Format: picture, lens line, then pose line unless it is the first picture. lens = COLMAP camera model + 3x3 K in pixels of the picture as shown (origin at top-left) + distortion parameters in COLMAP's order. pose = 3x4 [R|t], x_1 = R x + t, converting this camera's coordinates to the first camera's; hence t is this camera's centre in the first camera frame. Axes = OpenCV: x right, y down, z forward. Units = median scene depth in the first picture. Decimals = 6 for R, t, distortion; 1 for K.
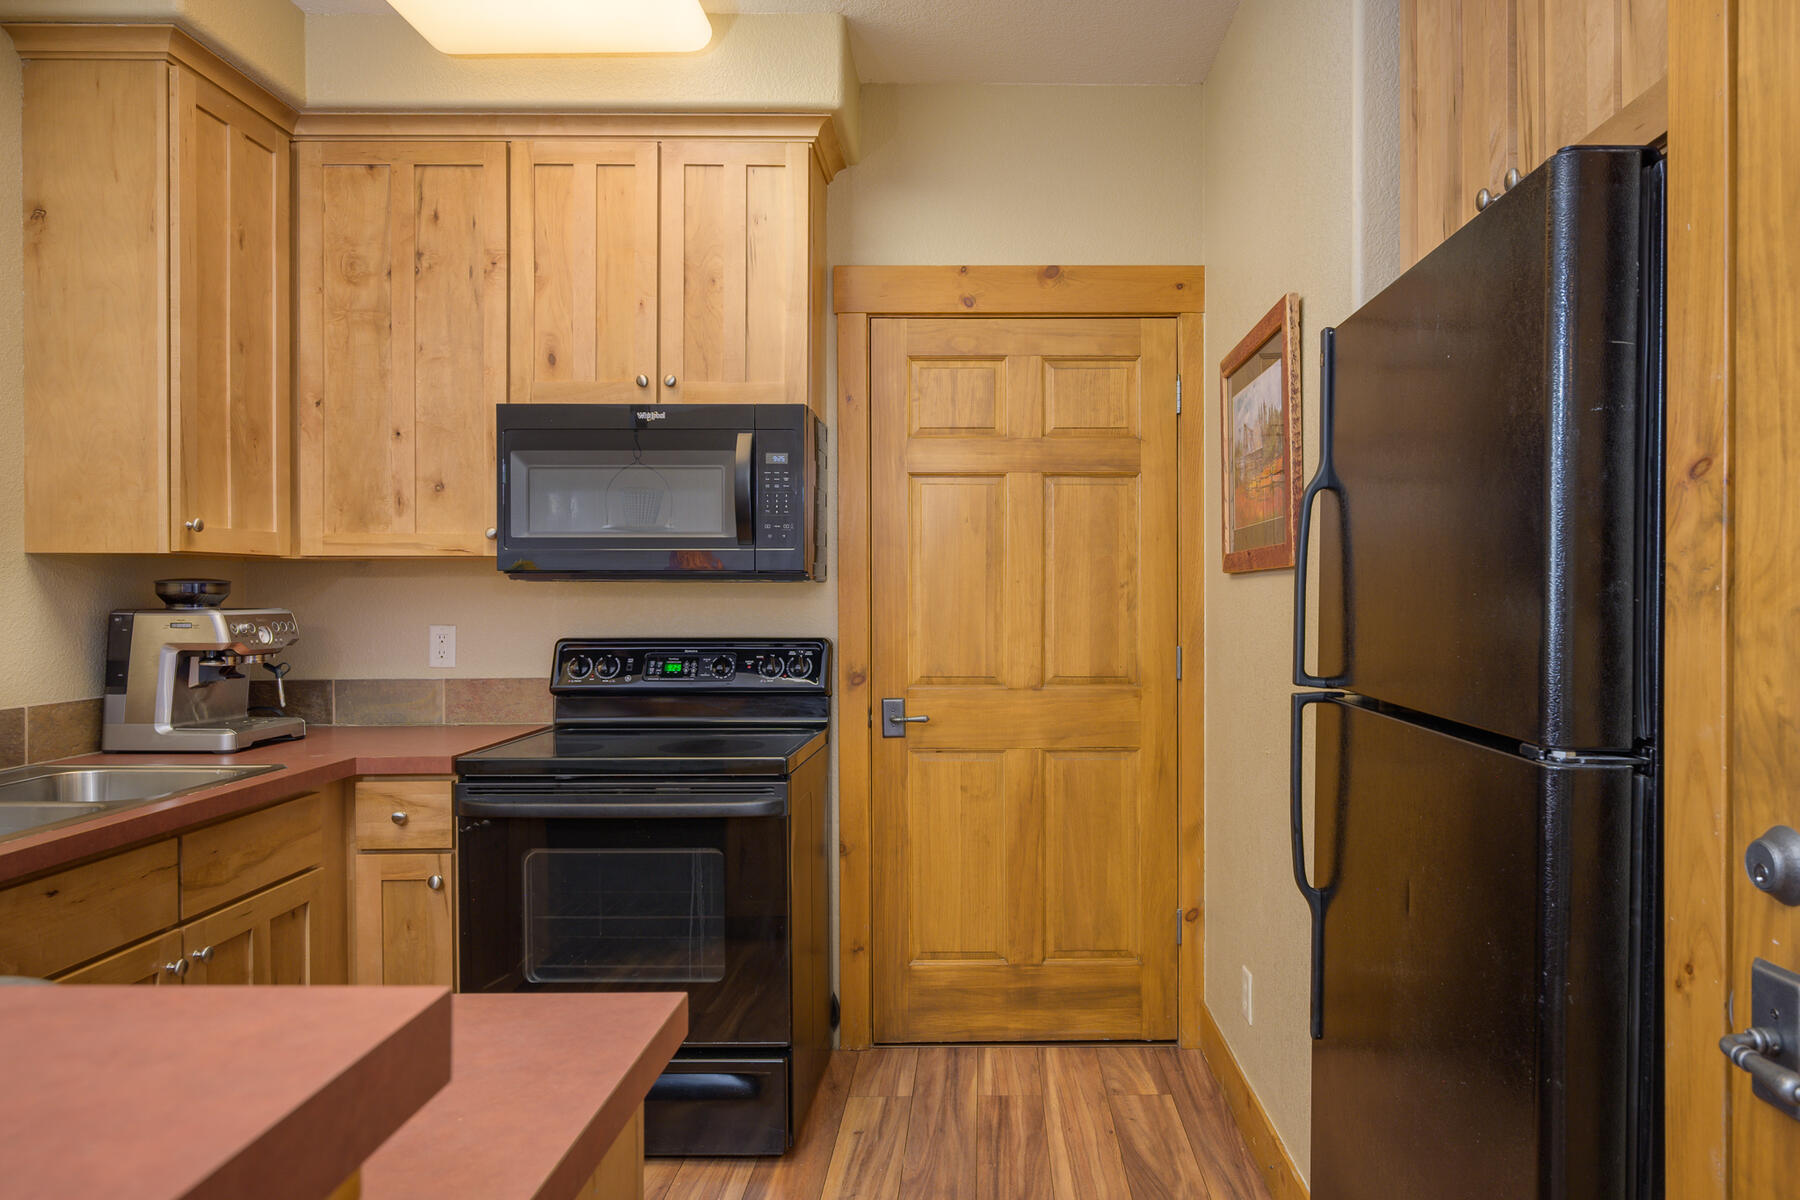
lens RADIAL K [[1174.2, 0, 986.4], [0, 1174.2, 599.7], [0, 0, 1]] dist [-0.003781, 0.001429]
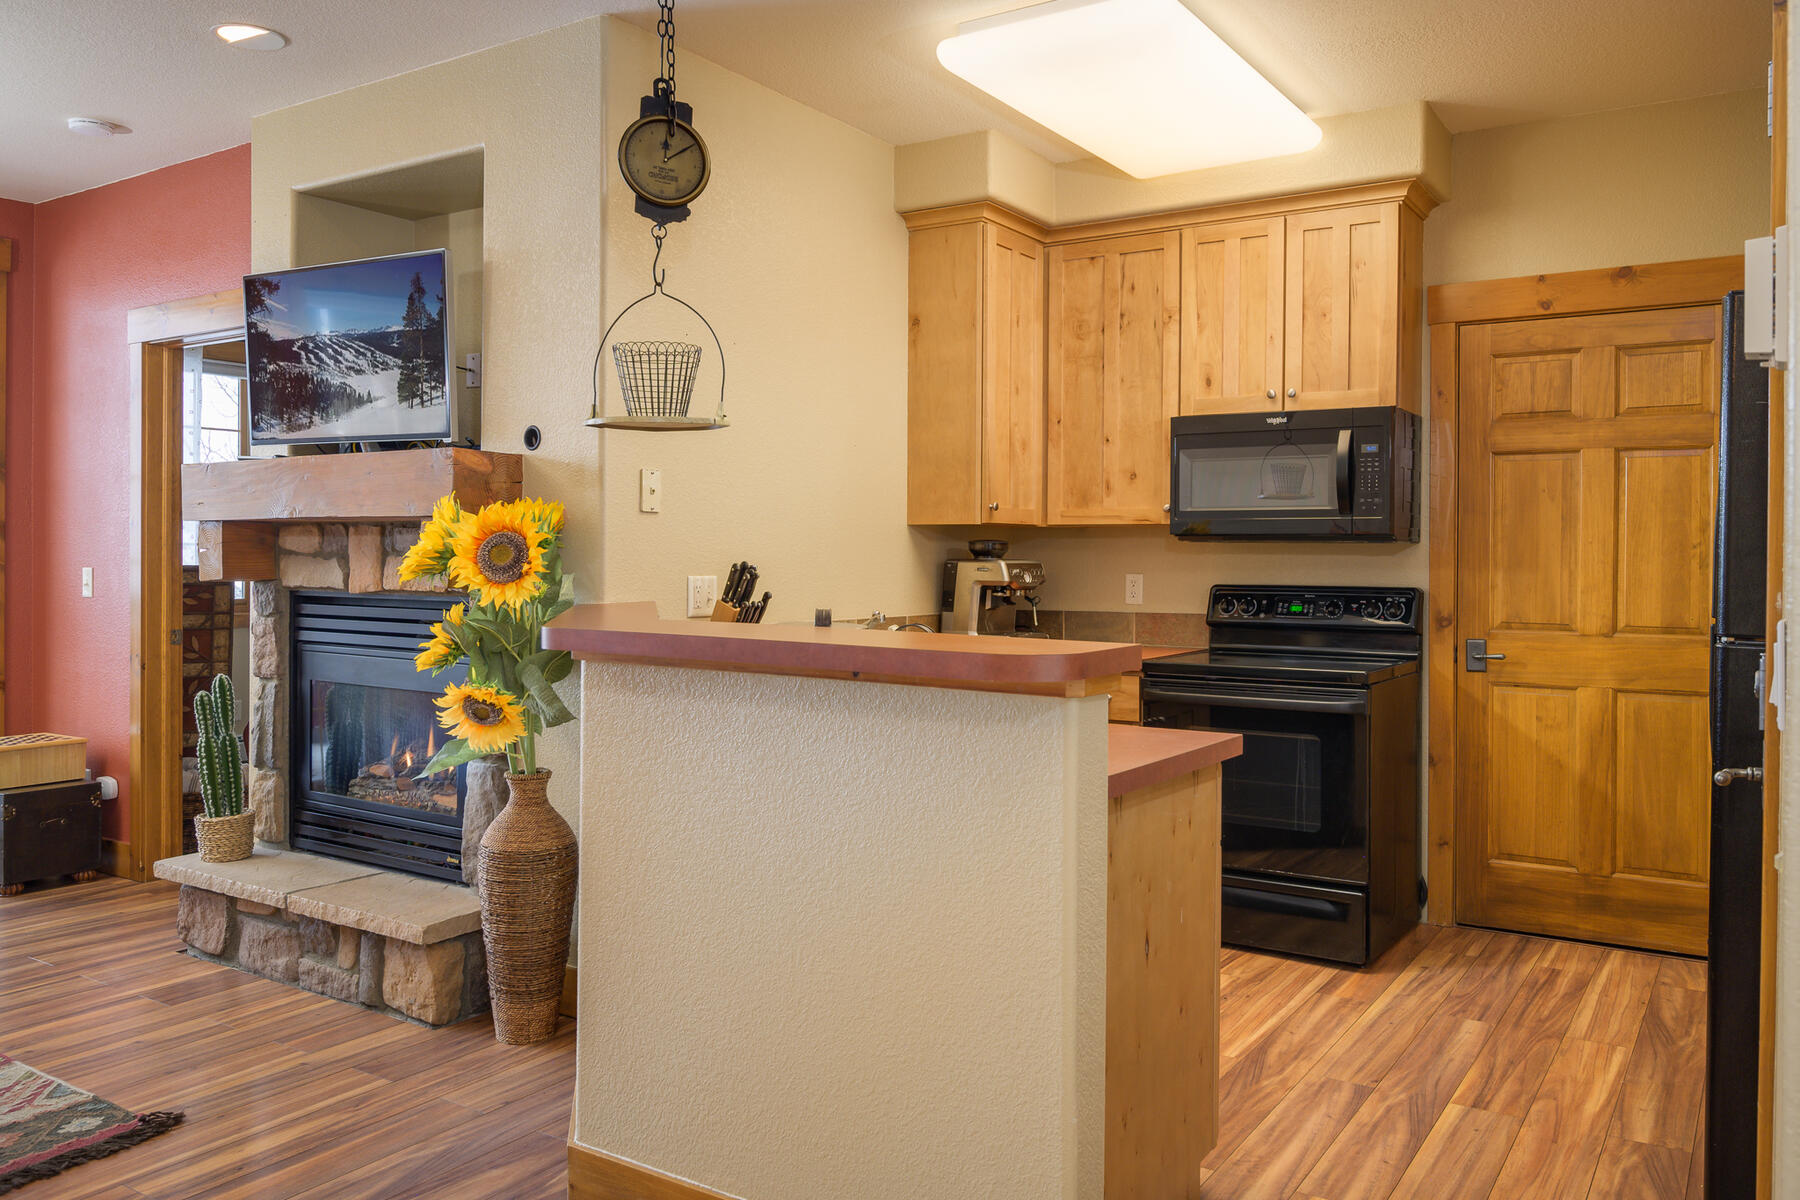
lens RADIAL K [[1325.1, 0, 957.5], [0, 1325.1, 563.6], [0, 0, 1]] dist [0.006982, -0.003265]
pose [[0.845099, 0.009252, -0.534530, 0.219172], [-0.009981, 0.999949, 0.001527, 0.010491], [0.534517, 0.004044, 0.845148, -0.484210]]
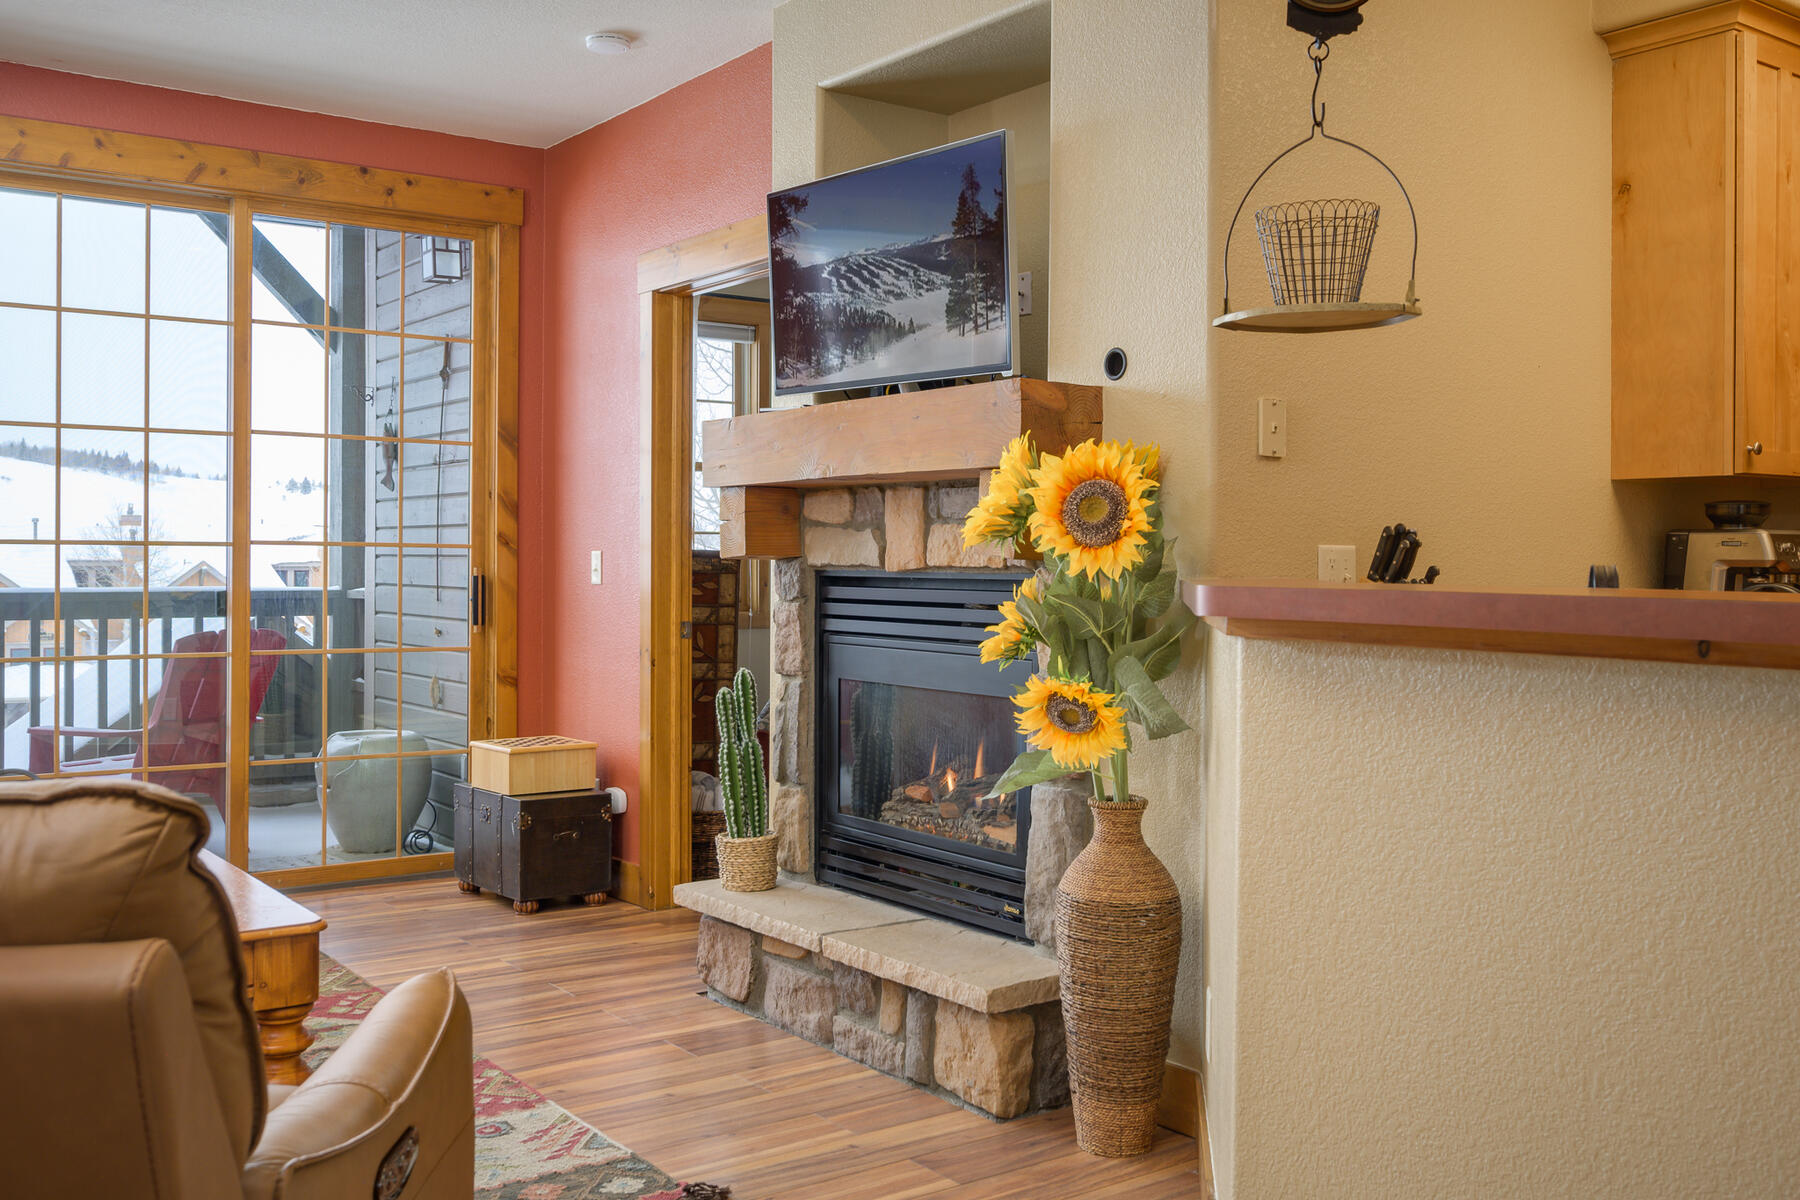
lens RADIAL K [[1660.0, 0, 898.4], [0, 1660.0, 564.2], [0, 0, 1]] dist [-0.009961, 0.000000]
pose [[0.587131, 0.004543, -0.809479, 0.087590], [-0.008705, 0.999962, -0.000702, 0.044511], [0.809445, 0.007459, 0.587148, -0.469620]]
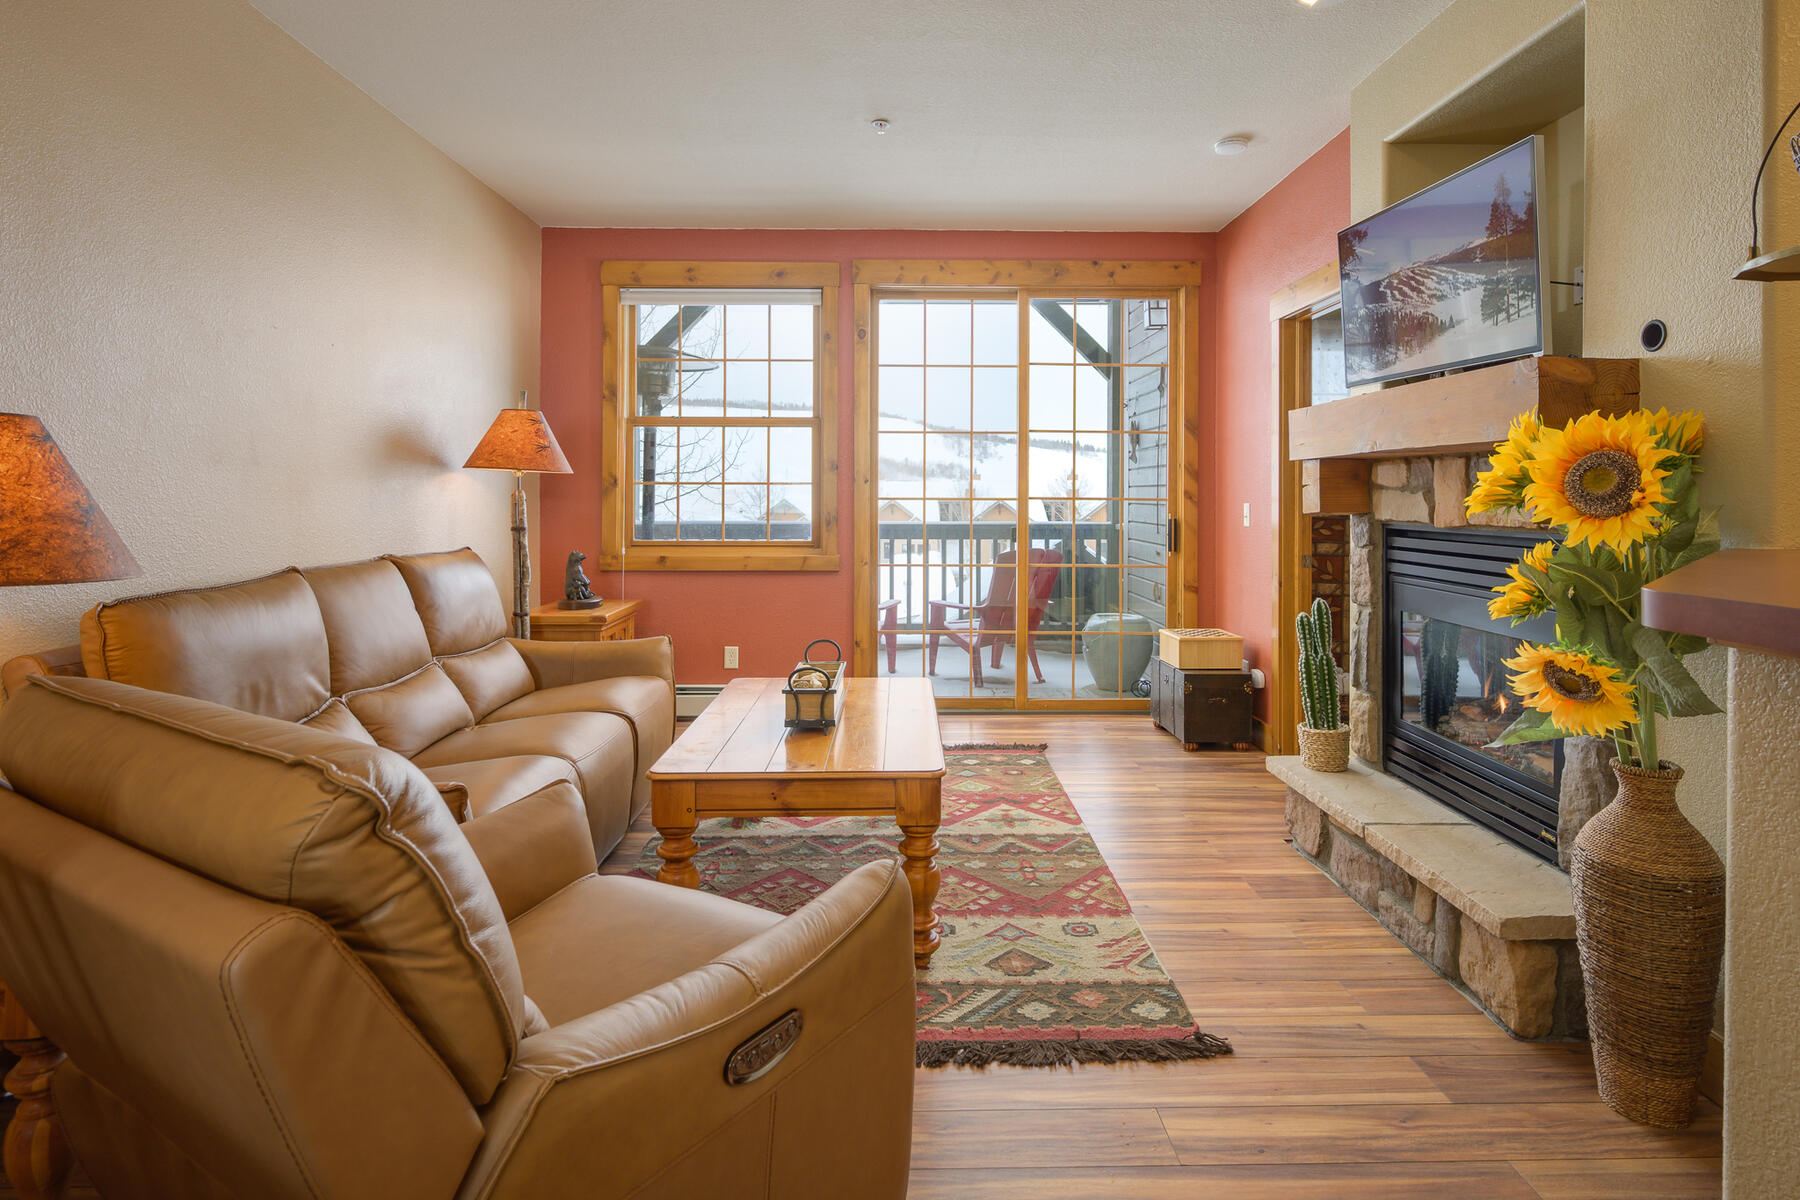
lens RADIAL K [[956.1, 0, 906.1], [0, 956.1, 495.3], [0, 0, 1]] dist [0.000186, -0.003035]
pose [[0.012743, -0.000481, -0.999919, -0.085158], [-0.008414, 0.999964, -0.000588, 0.022075], [0.999883, 0.008420, 0.012738, -0.207236]]
